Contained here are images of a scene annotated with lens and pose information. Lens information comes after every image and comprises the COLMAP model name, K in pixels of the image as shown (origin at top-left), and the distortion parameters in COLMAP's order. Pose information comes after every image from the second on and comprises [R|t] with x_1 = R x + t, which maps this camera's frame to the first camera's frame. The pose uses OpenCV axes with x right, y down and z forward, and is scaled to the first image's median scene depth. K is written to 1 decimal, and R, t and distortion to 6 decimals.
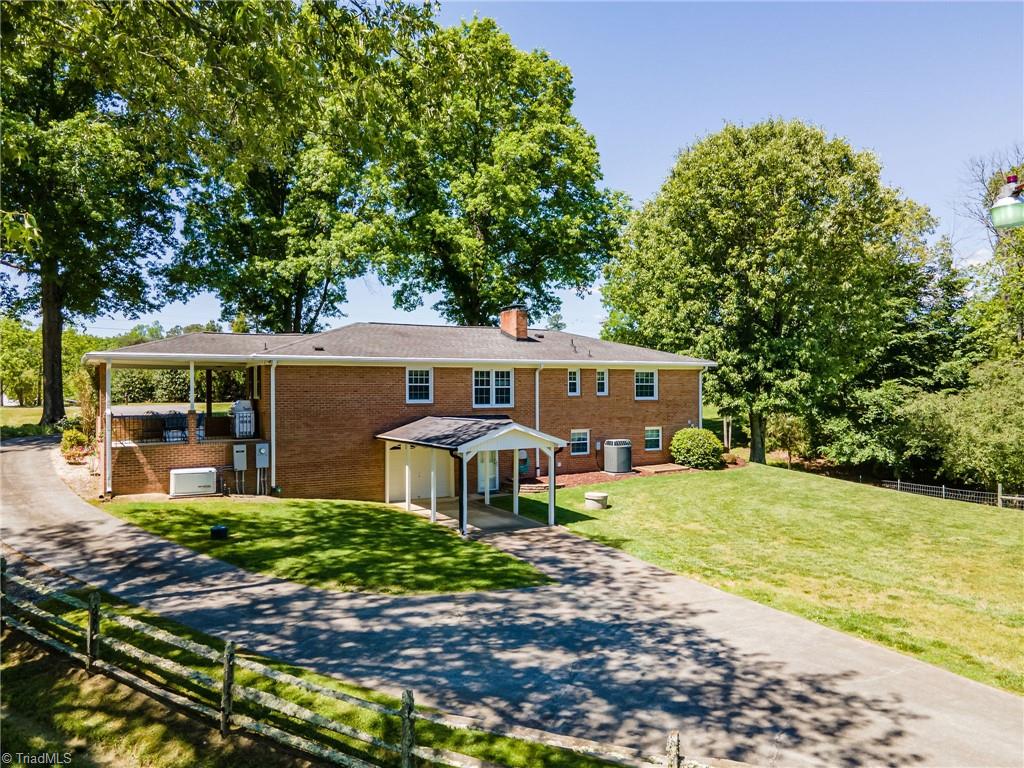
lens RADIAL K [[761.1, 0, 512.0], [0, 761.1, 384.0], [0, 0, 1]] dist [0.007805, 0.034897]
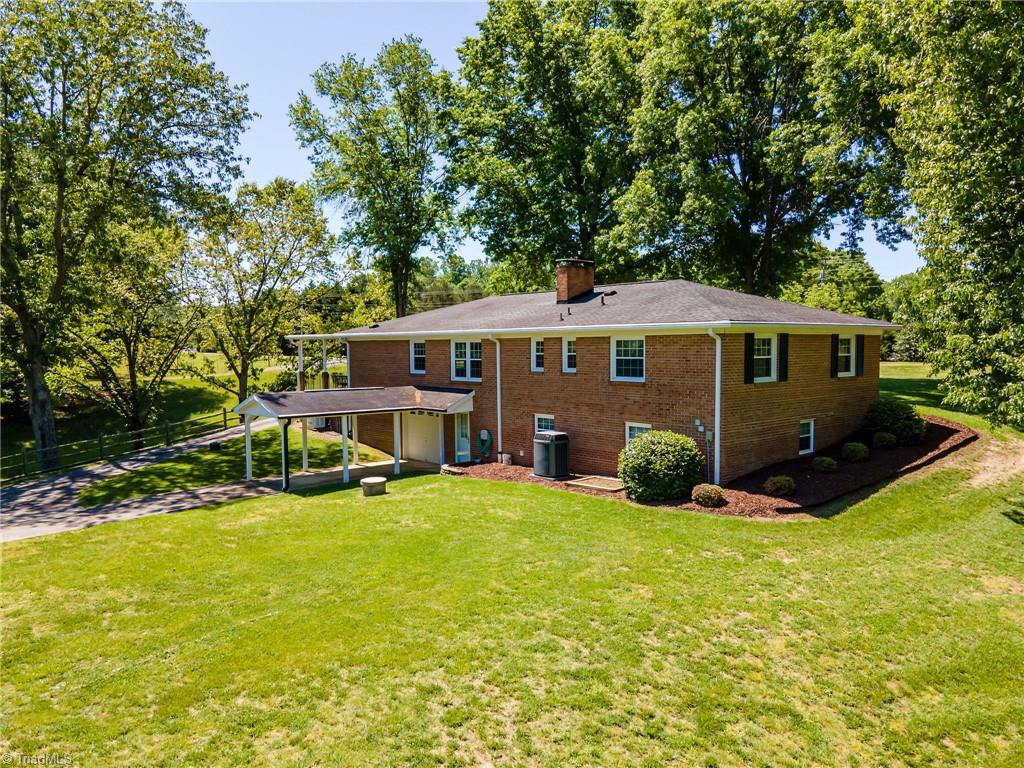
lens RADIAL K [[756.0, 0, 512.0], [0, 756.0, 384.0], [0, 0, 1]] dist [0.039736, 0.002585]
pose [[0.208014, 0.045225, -0.977080, 0.897394], [0.002757, 0.998899, 0.046822, -0.009305], [0.978122, -0.012433, 0.207661, 0.851196]]
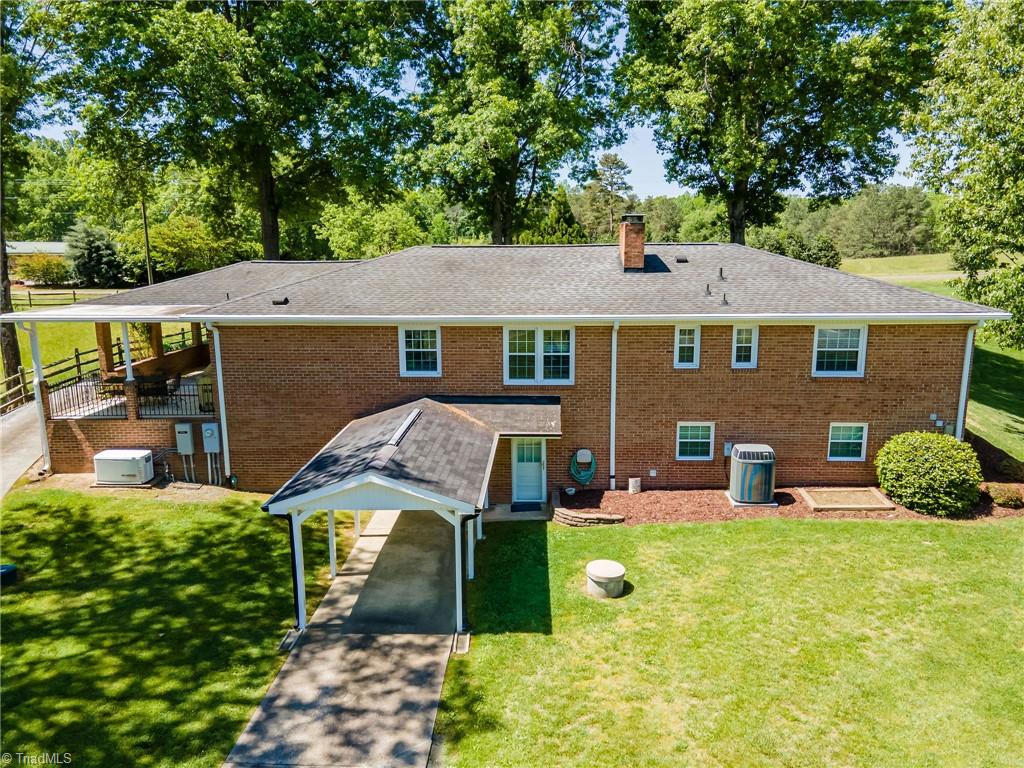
lens RADIAL K [[761.1, 0, 512.0], [0, 761.1, 384.0], [0, 0, 1]] dist [0.007805, 0.034897]
pose [[0.847696, 0.099414, -0.521083, 0.301626], [0.005804, 0.980486, 0.196501, -0.100391], [0.530450, -0.169598, 0.830578, 0.426553]]
